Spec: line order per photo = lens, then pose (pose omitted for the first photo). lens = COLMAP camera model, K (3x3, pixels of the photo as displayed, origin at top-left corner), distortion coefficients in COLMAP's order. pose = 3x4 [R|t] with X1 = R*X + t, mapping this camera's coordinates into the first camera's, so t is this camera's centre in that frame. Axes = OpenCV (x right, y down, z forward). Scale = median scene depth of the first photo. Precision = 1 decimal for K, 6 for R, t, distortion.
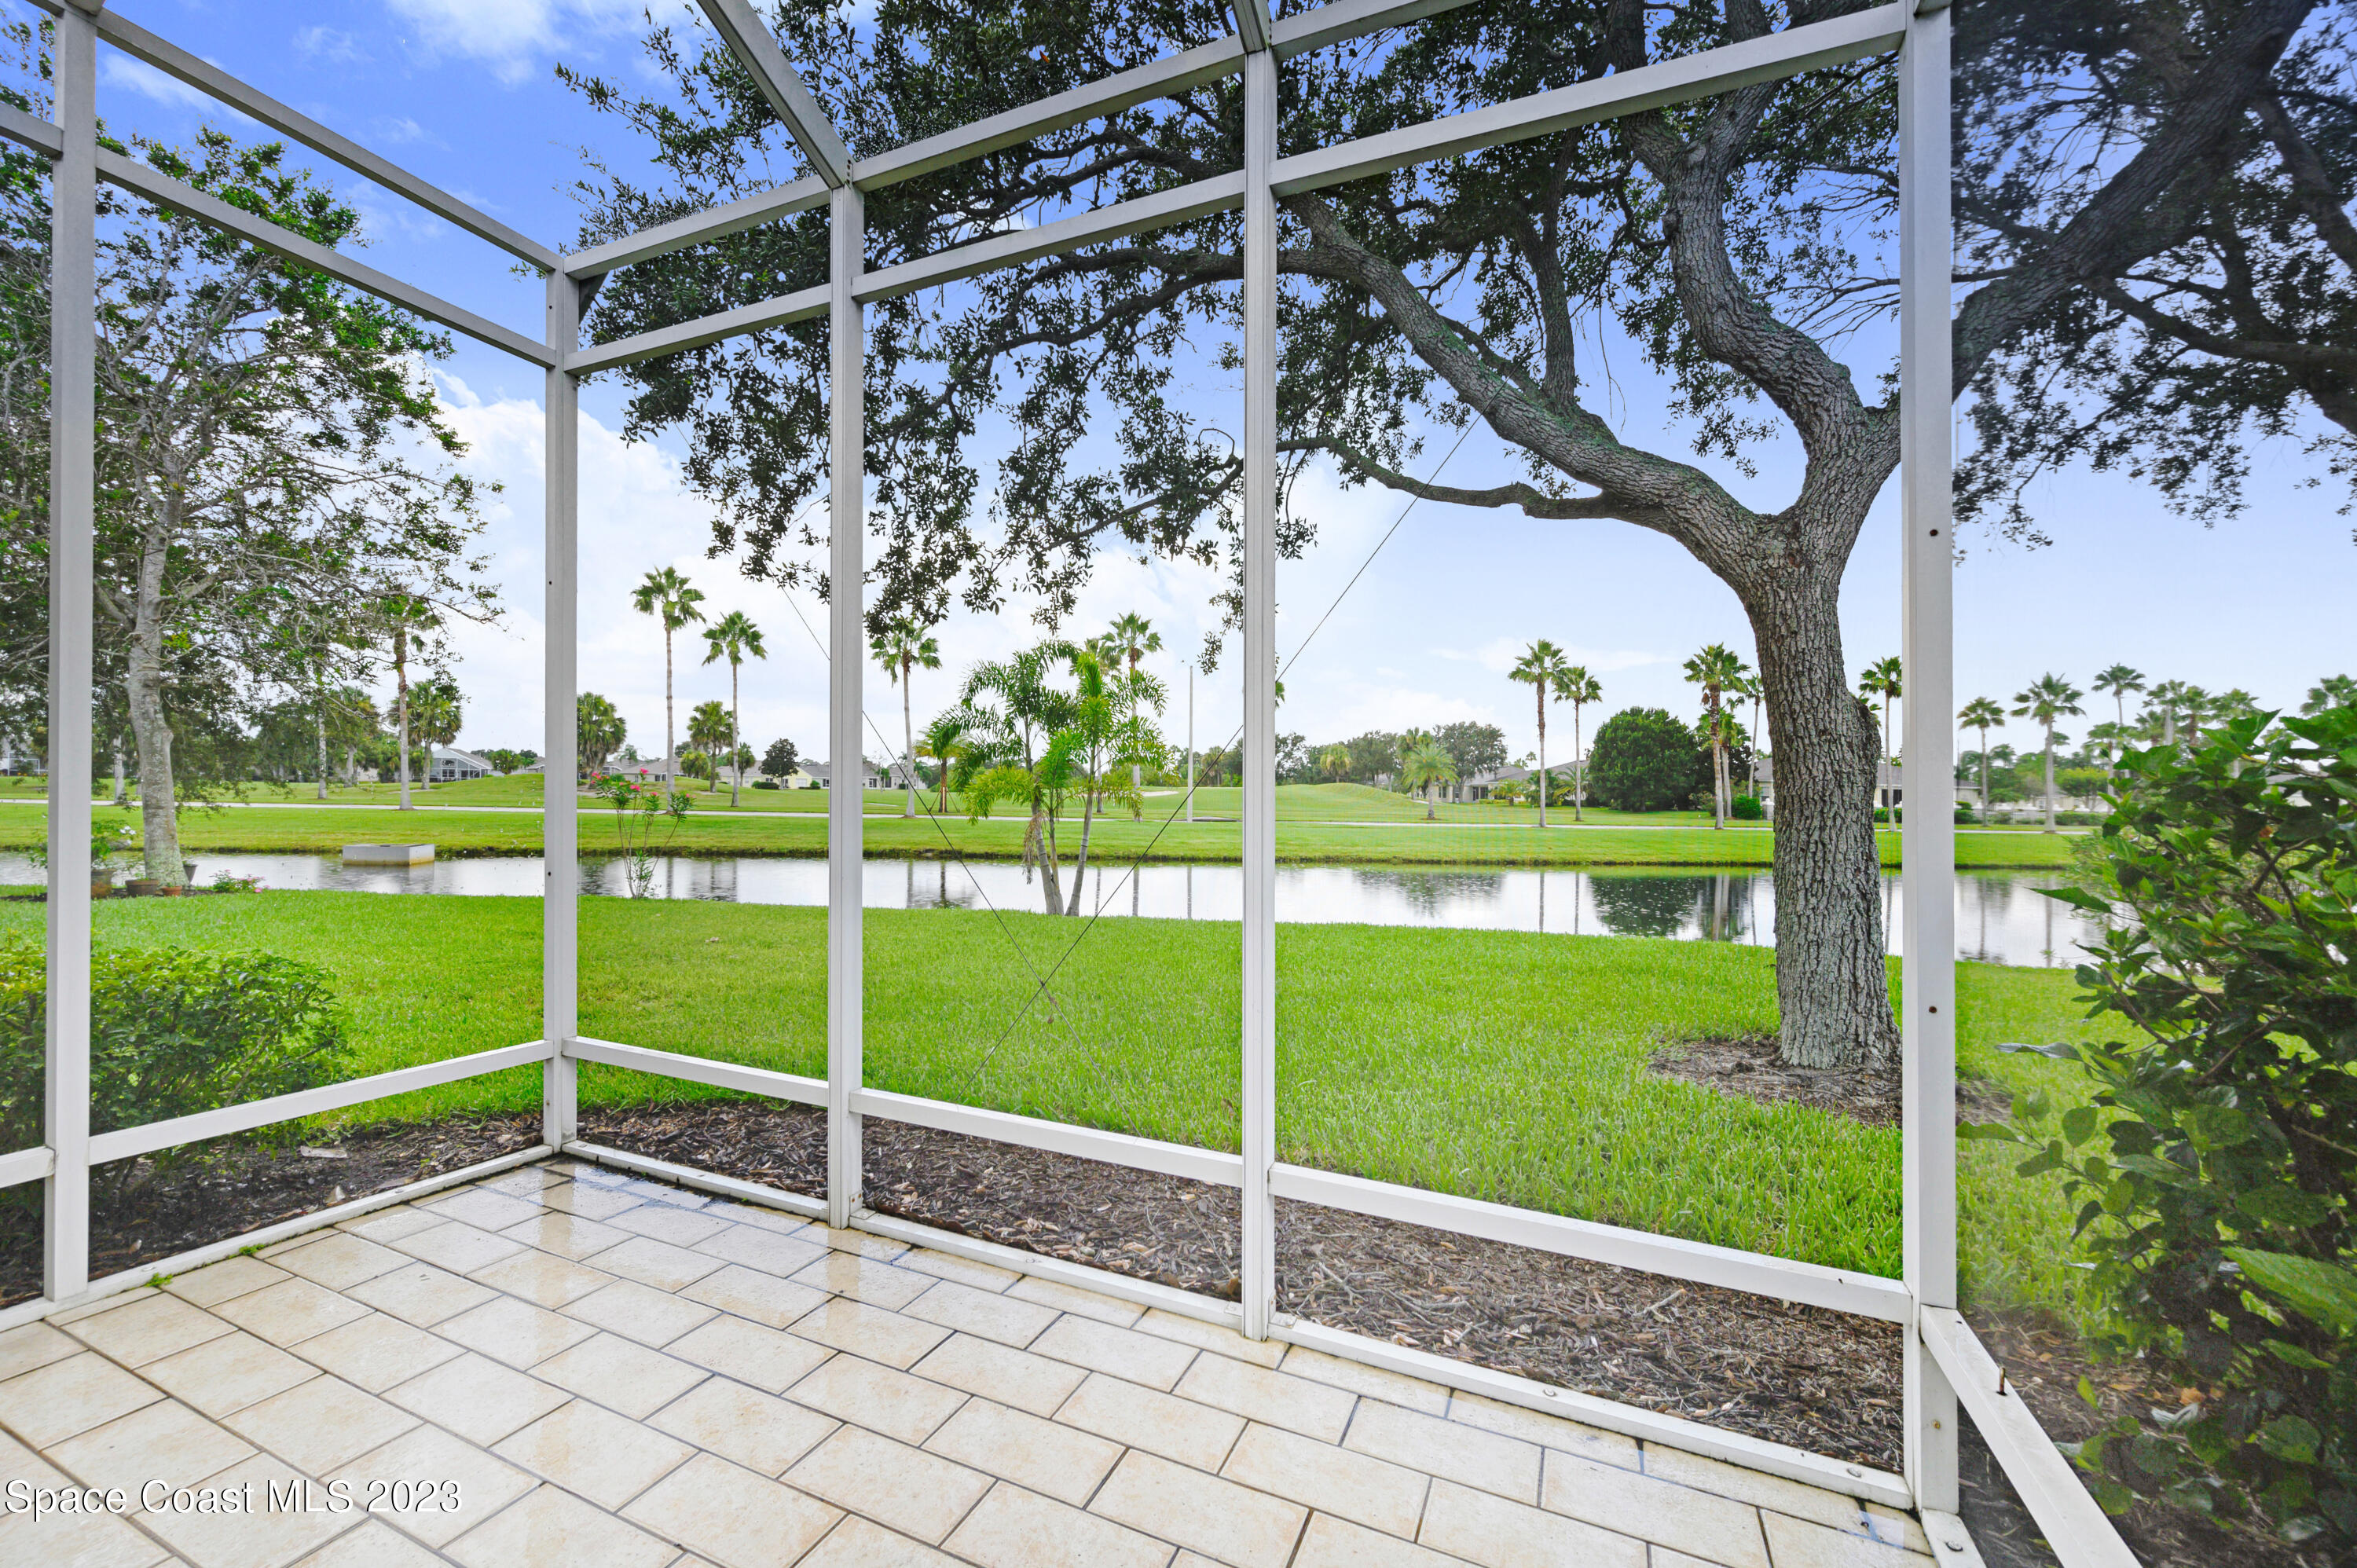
lens RADIAL K [[930.6, 0, 1199.2], [0, 930.6, 785.8], [0, 0, 1]] dist [-0.002189, -0.000777]
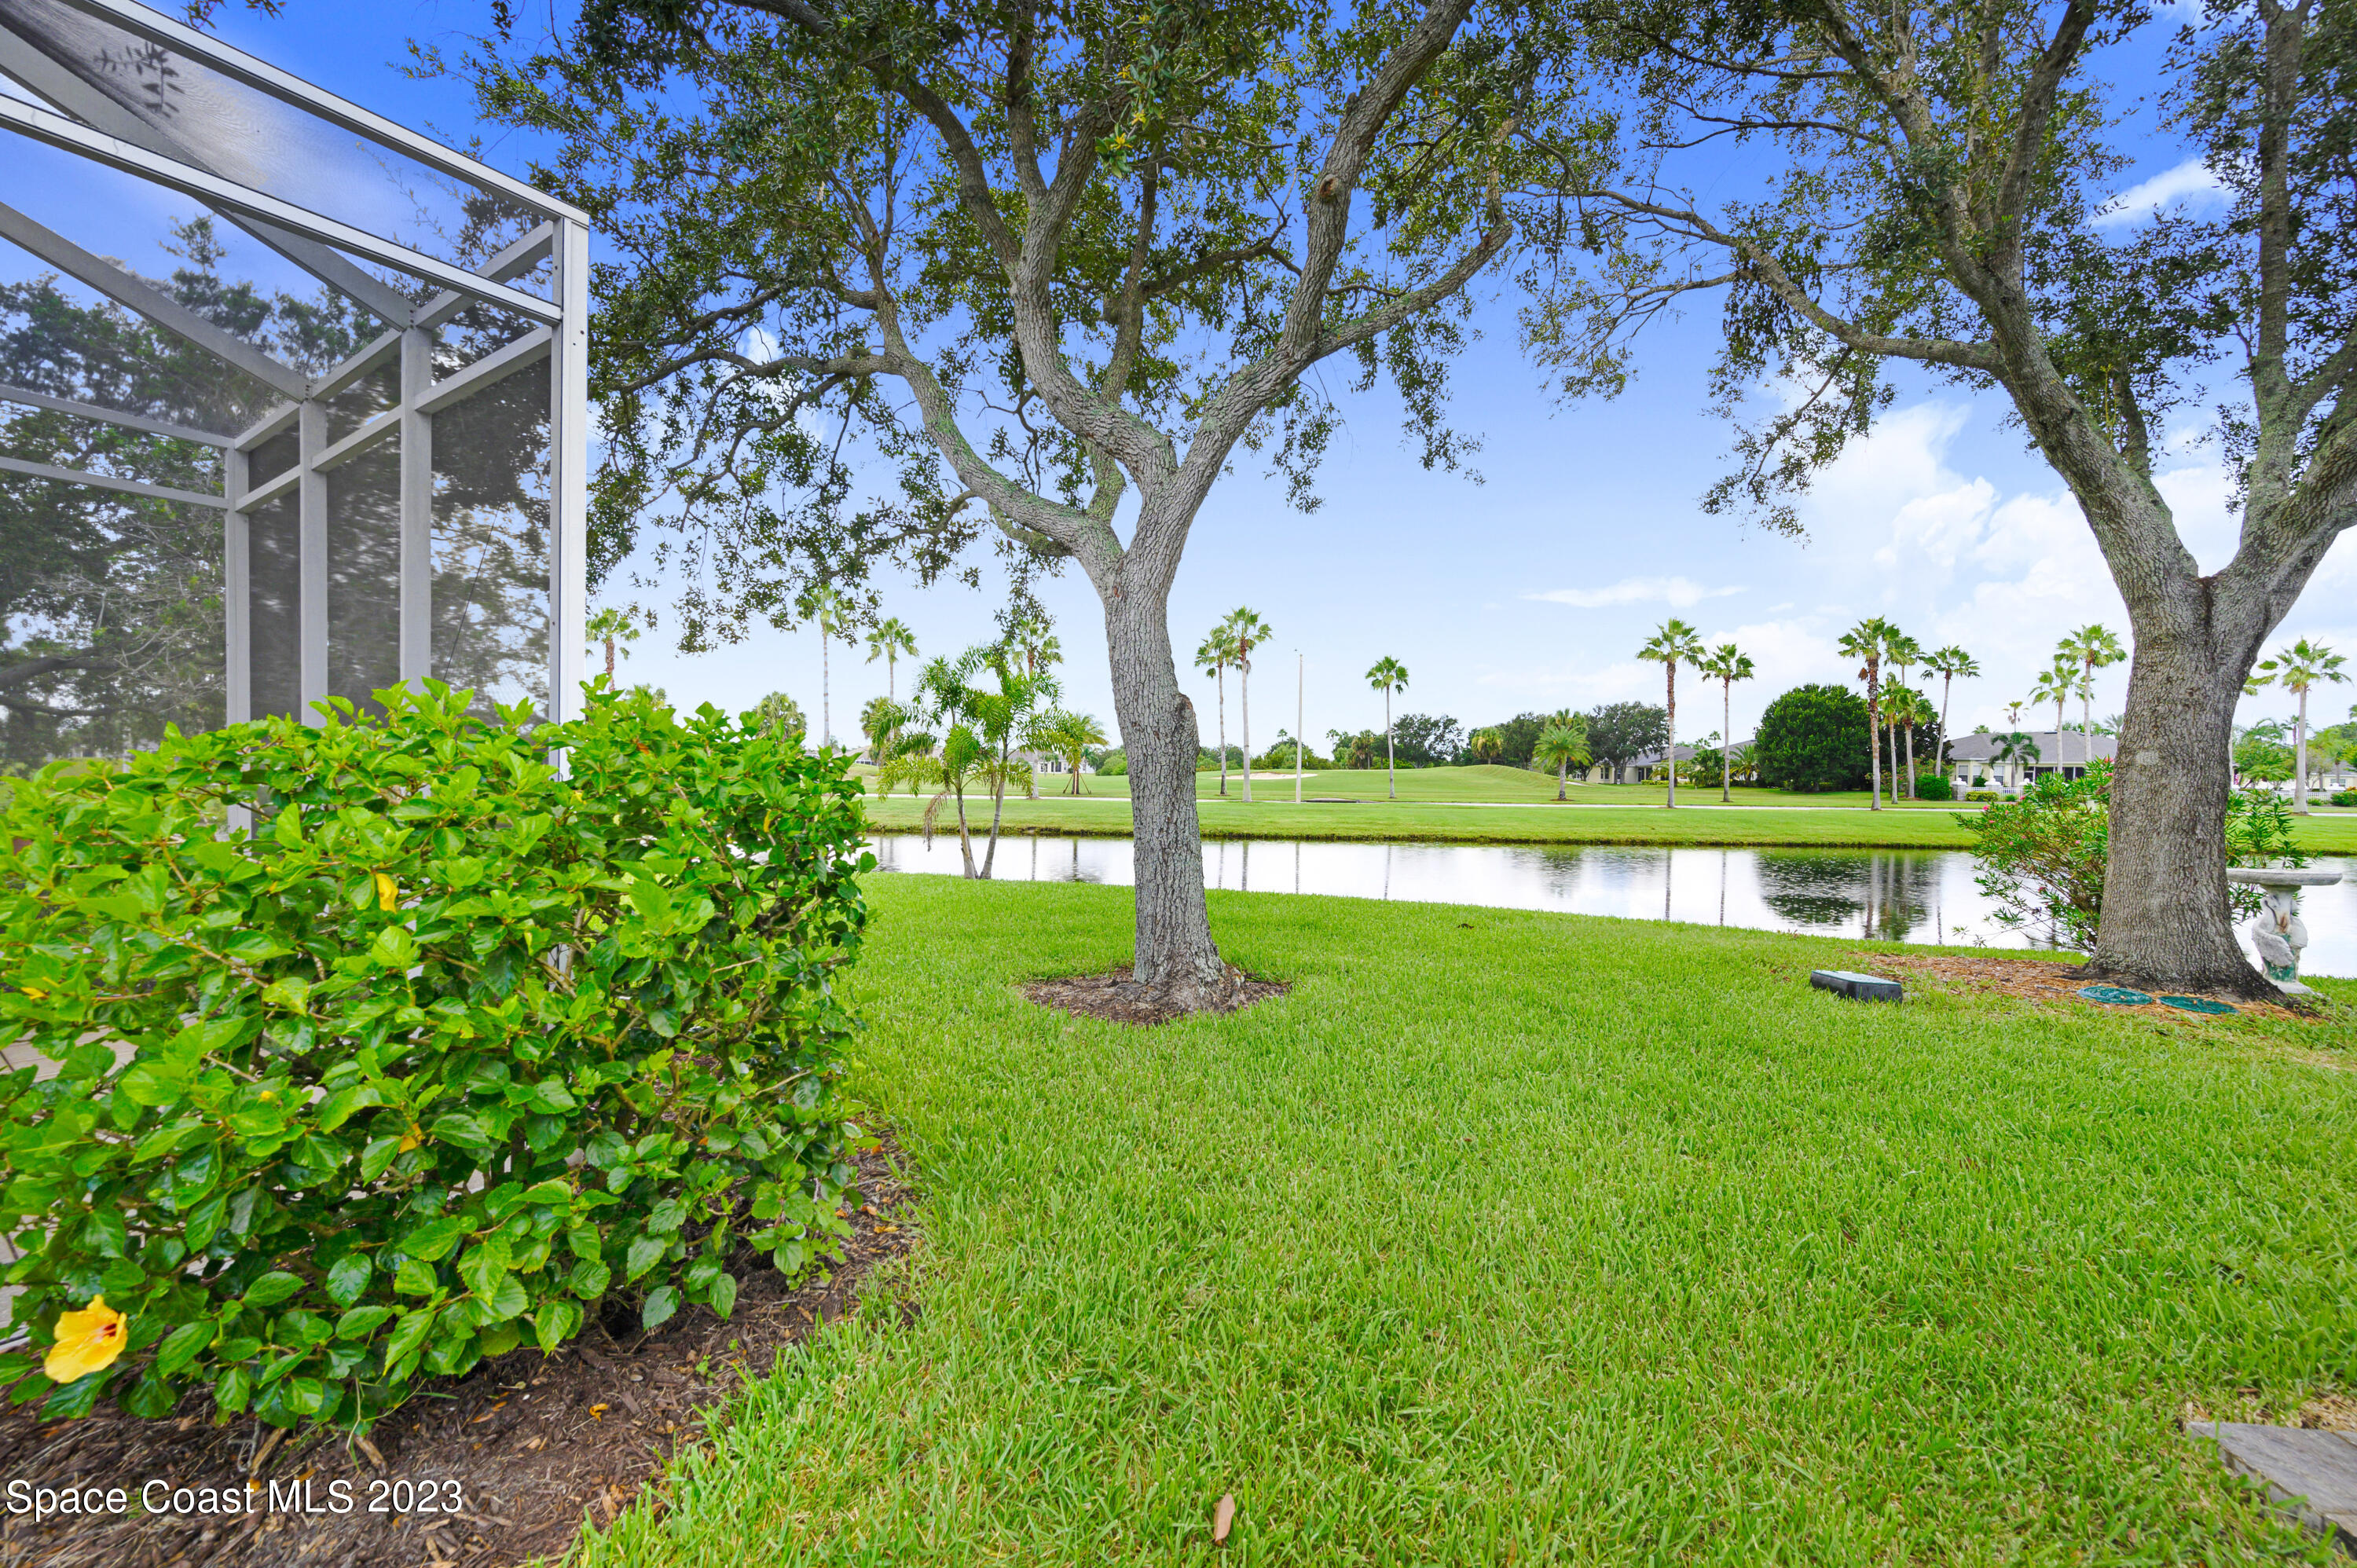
lens RADIAL K [[930.6, 0, 1333.8], [0, 930.6, 792.0], [0, 0, 1]] dist [-0.002189, -0.000777]
pose [[0.989593, -0.002966, -0.143866, 0.137432], [0.006581, 0.999674, 0.024658, 0.000757], [0.143746, -0.025348, 0.989290, -0.030869]]
